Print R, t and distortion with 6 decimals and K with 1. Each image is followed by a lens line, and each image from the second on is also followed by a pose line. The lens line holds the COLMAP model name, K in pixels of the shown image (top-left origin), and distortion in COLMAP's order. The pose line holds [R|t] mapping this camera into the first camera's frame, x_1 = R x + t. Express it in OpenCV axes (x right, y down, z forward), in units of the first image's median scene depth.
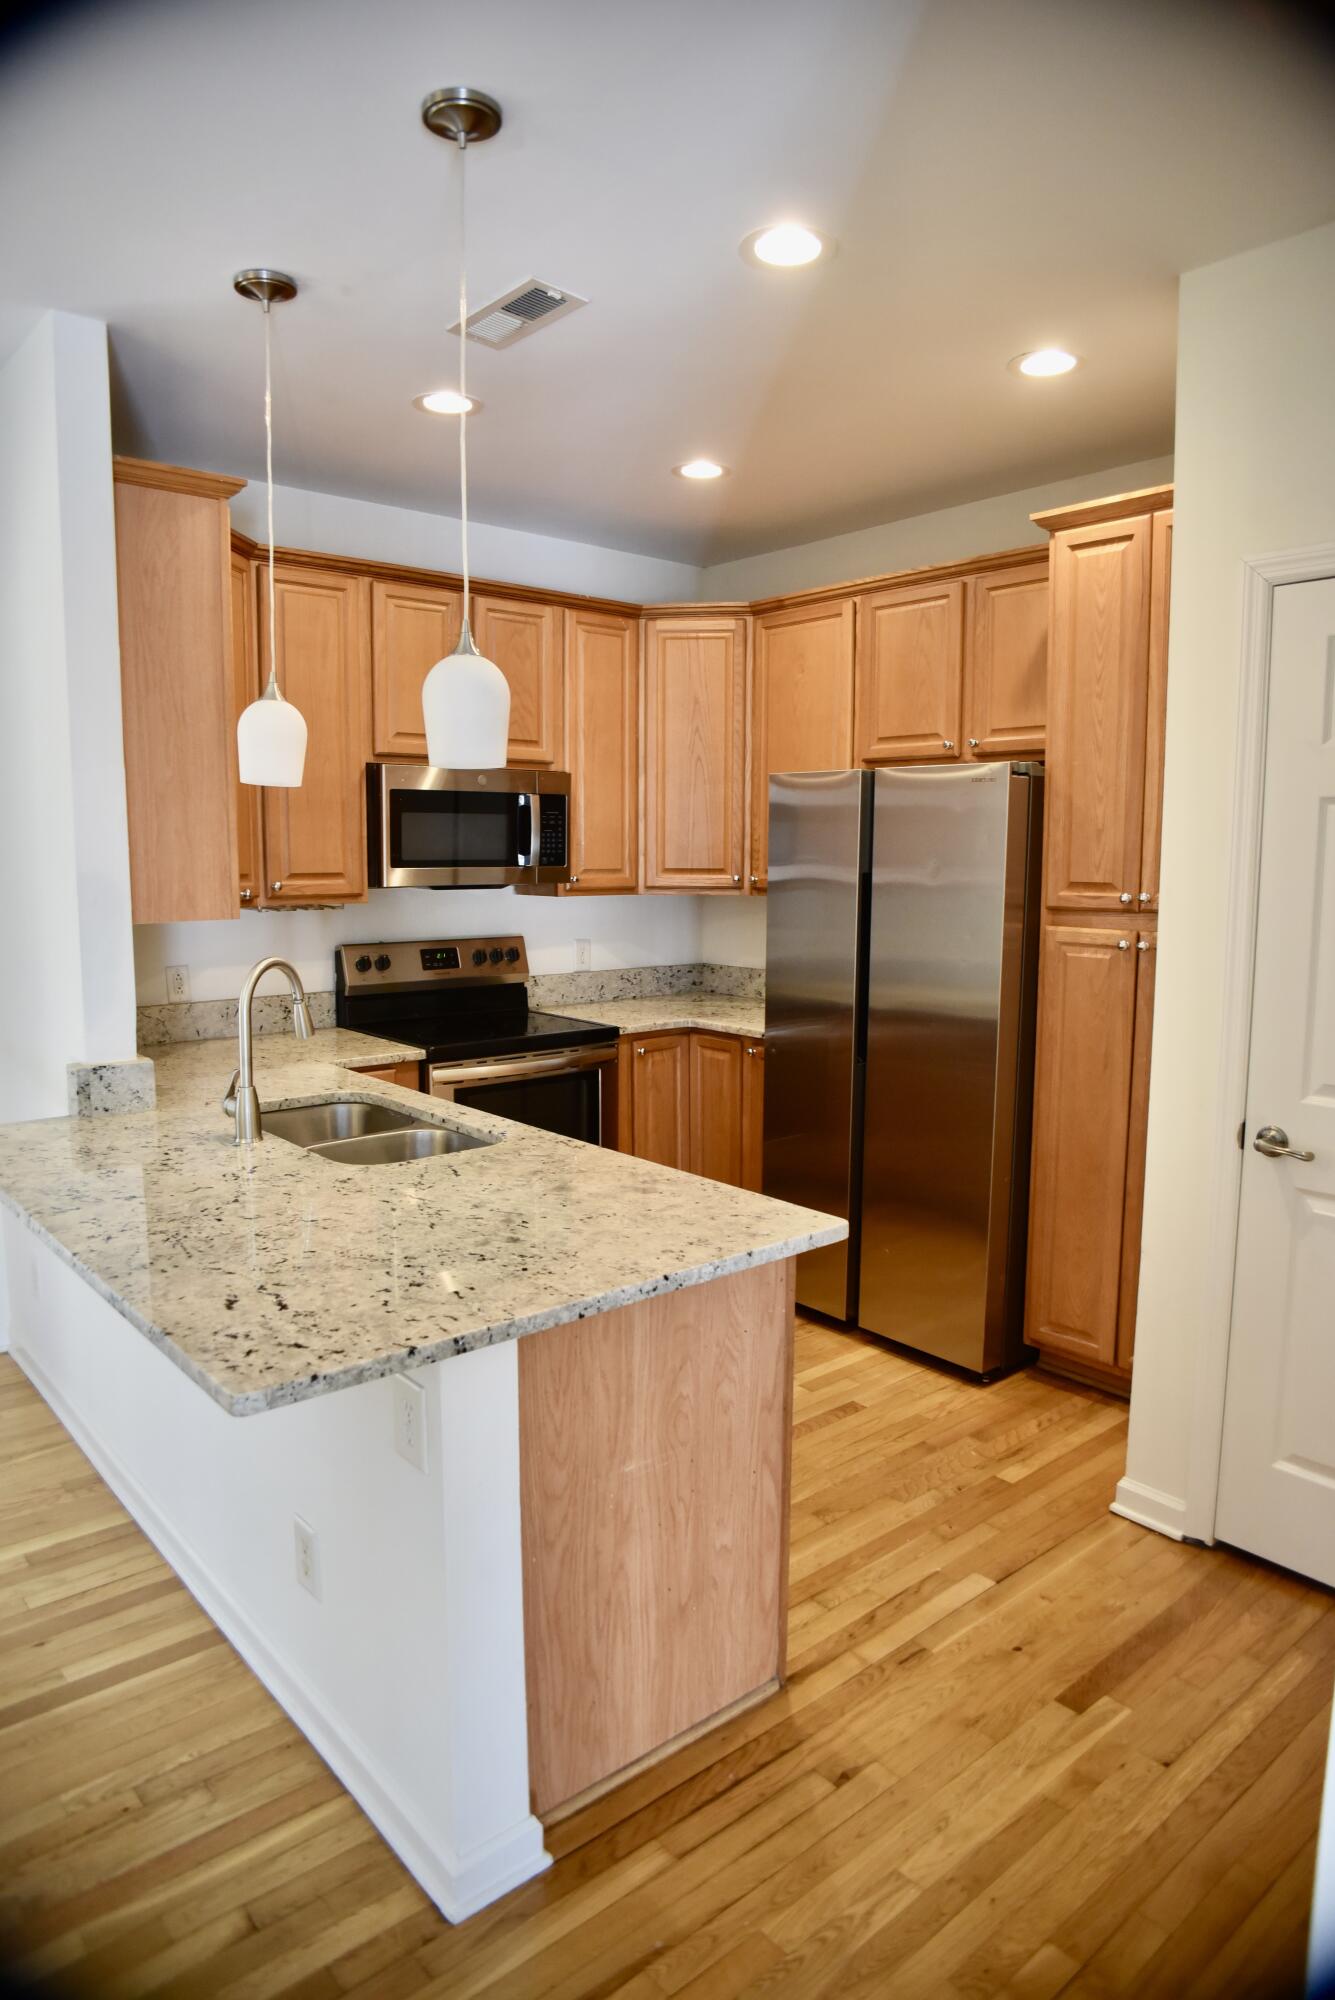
lens RADIAL K [[1237.7, 0, 667.5], [0, 1237.7, 1000.0], [0, 0, 1]] dist [-0.060578, 0.002675]
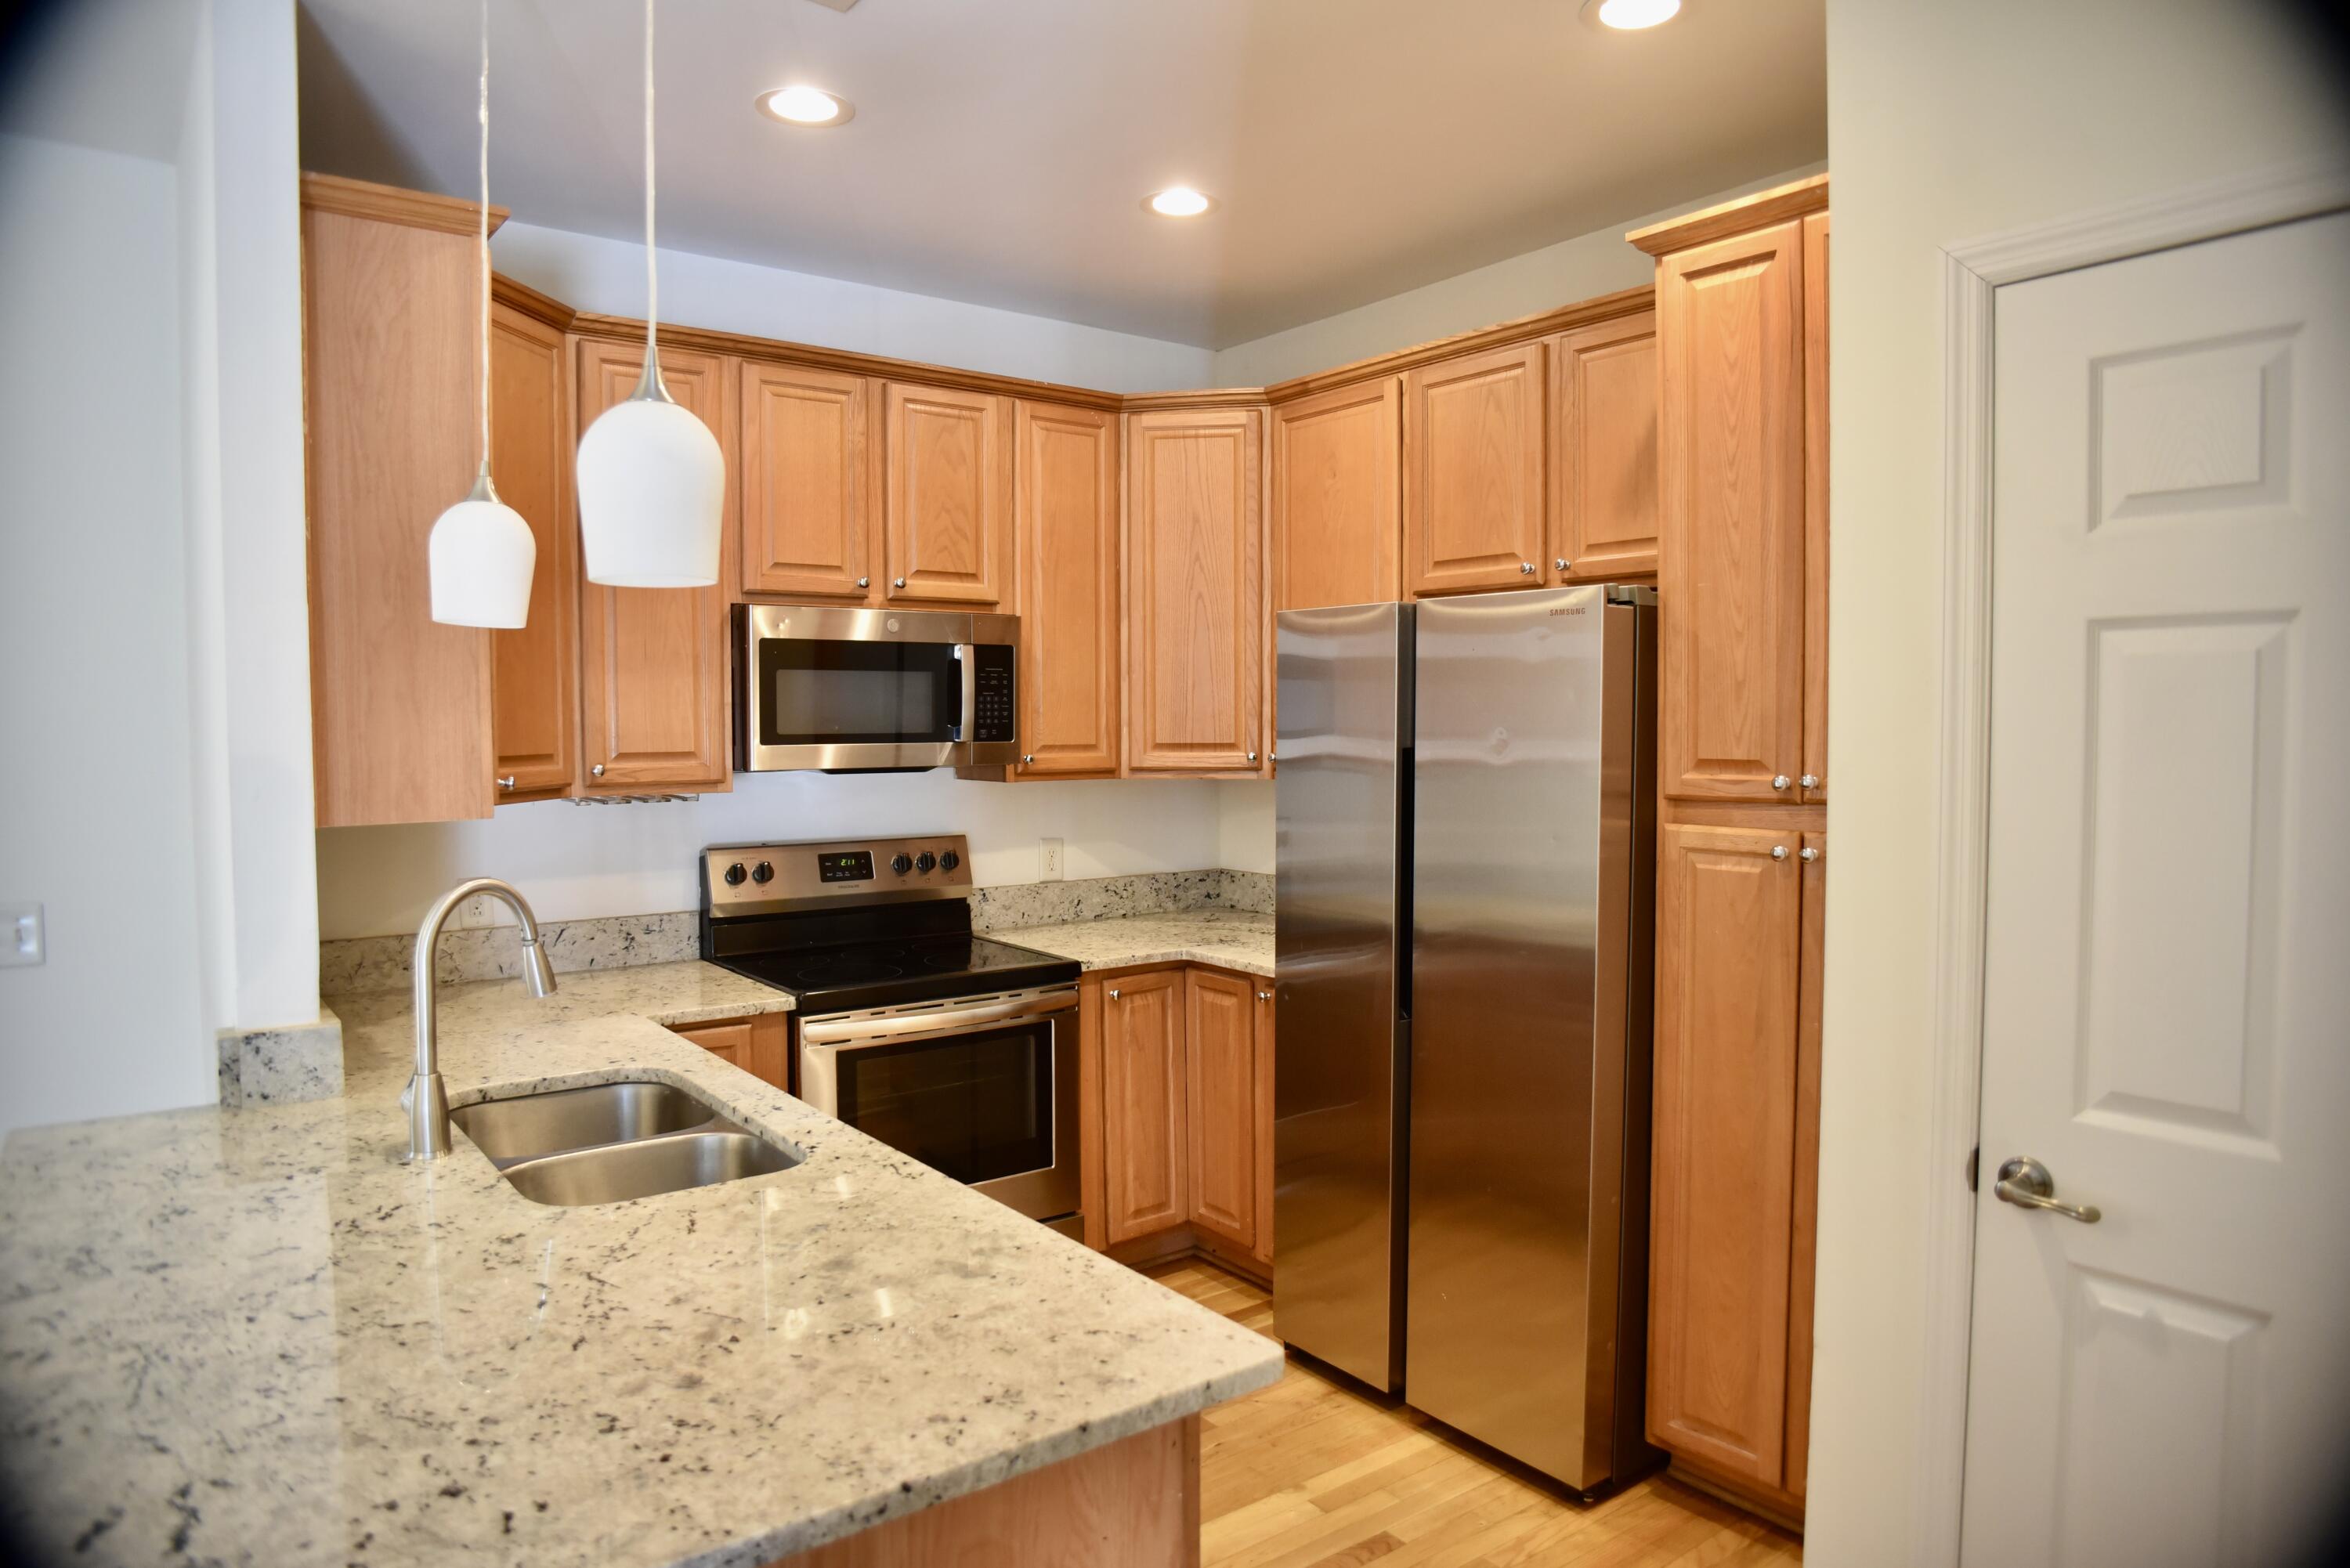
lens RADIAL K [[1454.2, 0, 1173.8], [0, 1454.2, 787.9], [0, 0, 1]] dist [-0.060578, 0.002675]
pose [[0.998234, -0.004504, -0.059232, 0.082306], [0.000065, 0.997204, -0.074727, -0.019906], [0.059403, 0.074592, 0.995443, 0.183927]]
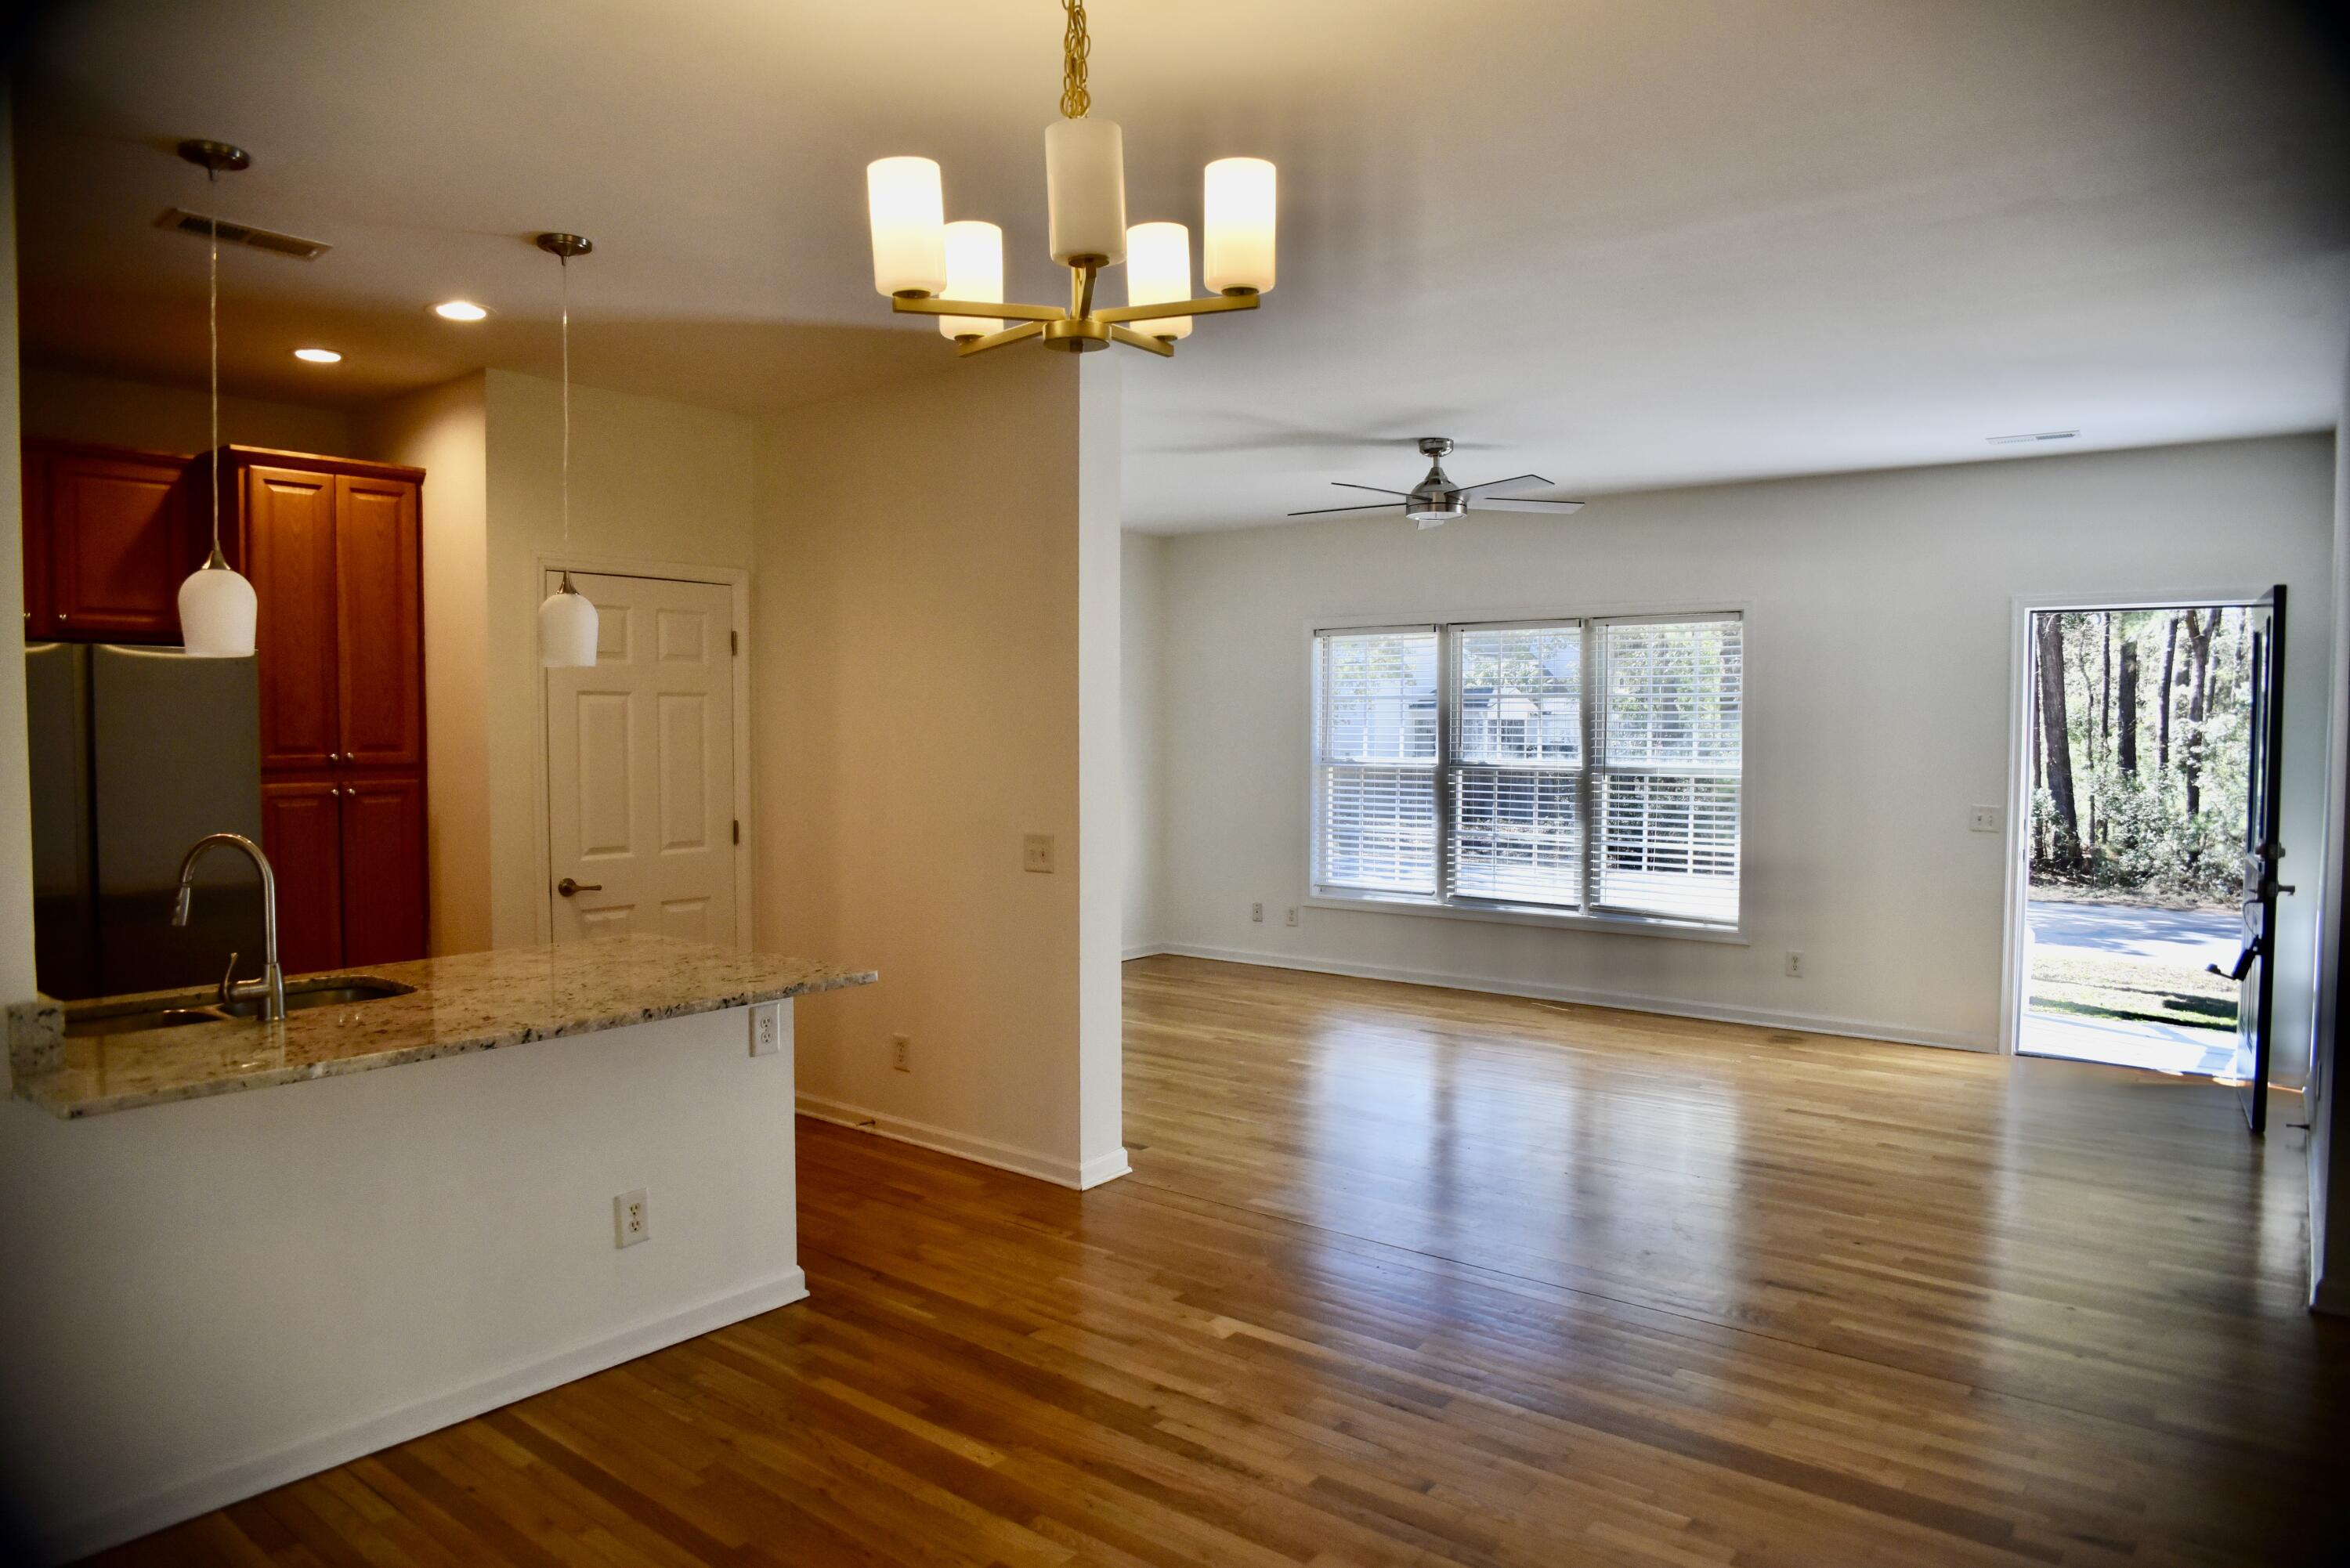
lens RADIAL K [[1454.2, 0, 1173.8], [0, 1454.2, 787.9], [0, 0, 1]] dist [-0.060578, 0.002675]
pose [[-0.188498, -0.050392, 0.980780, -1.201516], [0.118198, 0.990259, 0.073595, -0.052131], [-0.974935, 0.129799, -0.180705, 0.368107]]
